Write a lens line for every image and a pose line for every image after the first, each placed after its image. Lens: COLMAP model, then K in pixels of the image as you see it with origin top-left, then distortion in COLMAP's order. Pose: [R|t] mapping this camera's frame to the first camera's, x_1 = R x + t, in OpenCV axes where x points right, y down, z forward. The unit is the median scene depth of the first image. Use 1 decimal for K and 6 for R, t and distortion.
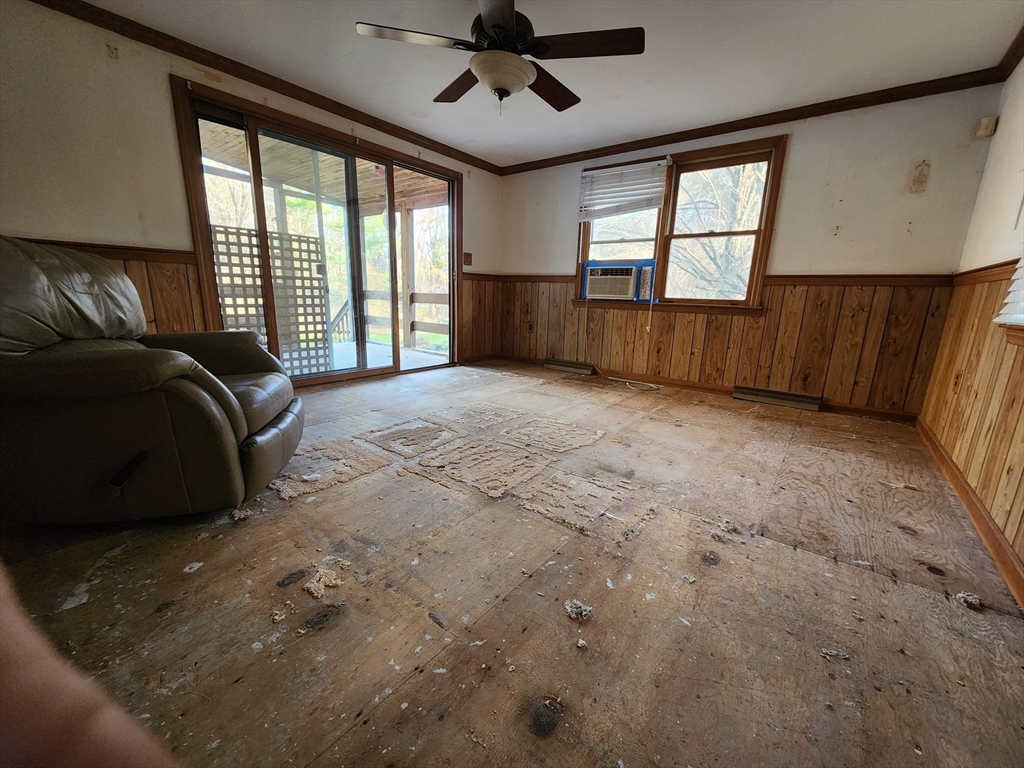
lens RADIAL K [[416.6, 0, 509.3], [0, 416.6, 390.8], [0, 0, 1]] dist [0.005346, -0.002659]
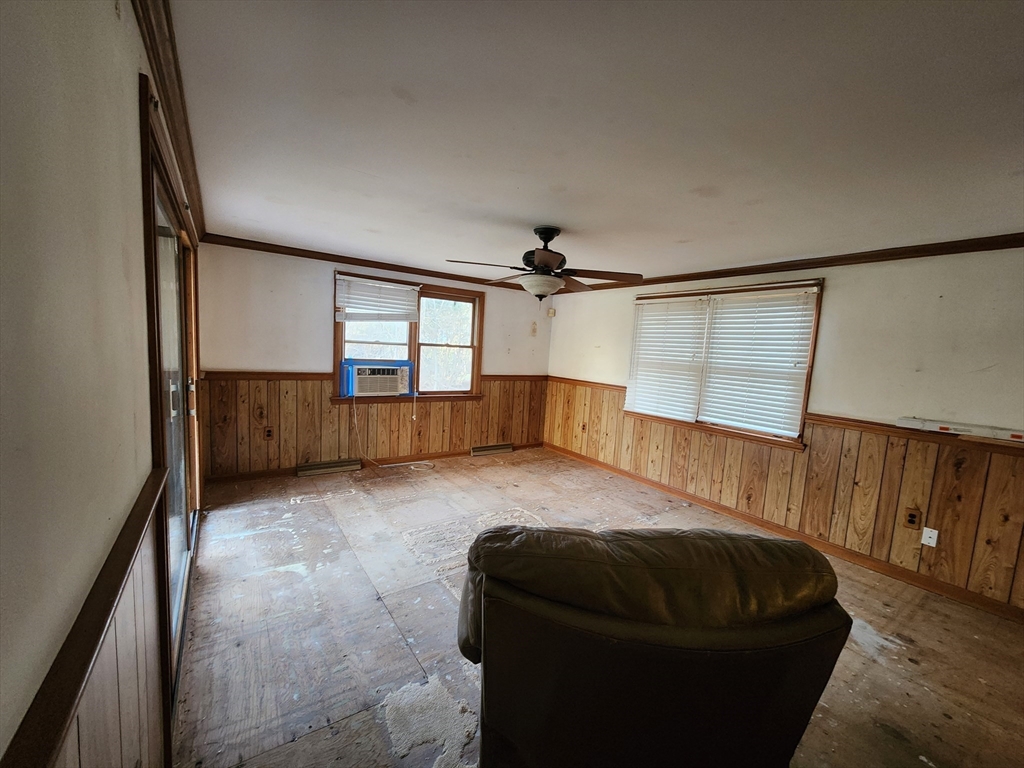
lens RADIAL K [[416.6, 0, 511.7], [0, 416.6, 390.0], [0, 0, 1]] dist [0.005346, -0.002659]
pose [[0.296124, -0.113251, 0.948412, -0.772901], [0.172101, 0.983021, 0.063648, -0.277817], [-0.939517, 0.144375, 0.310587, 0.386006]]
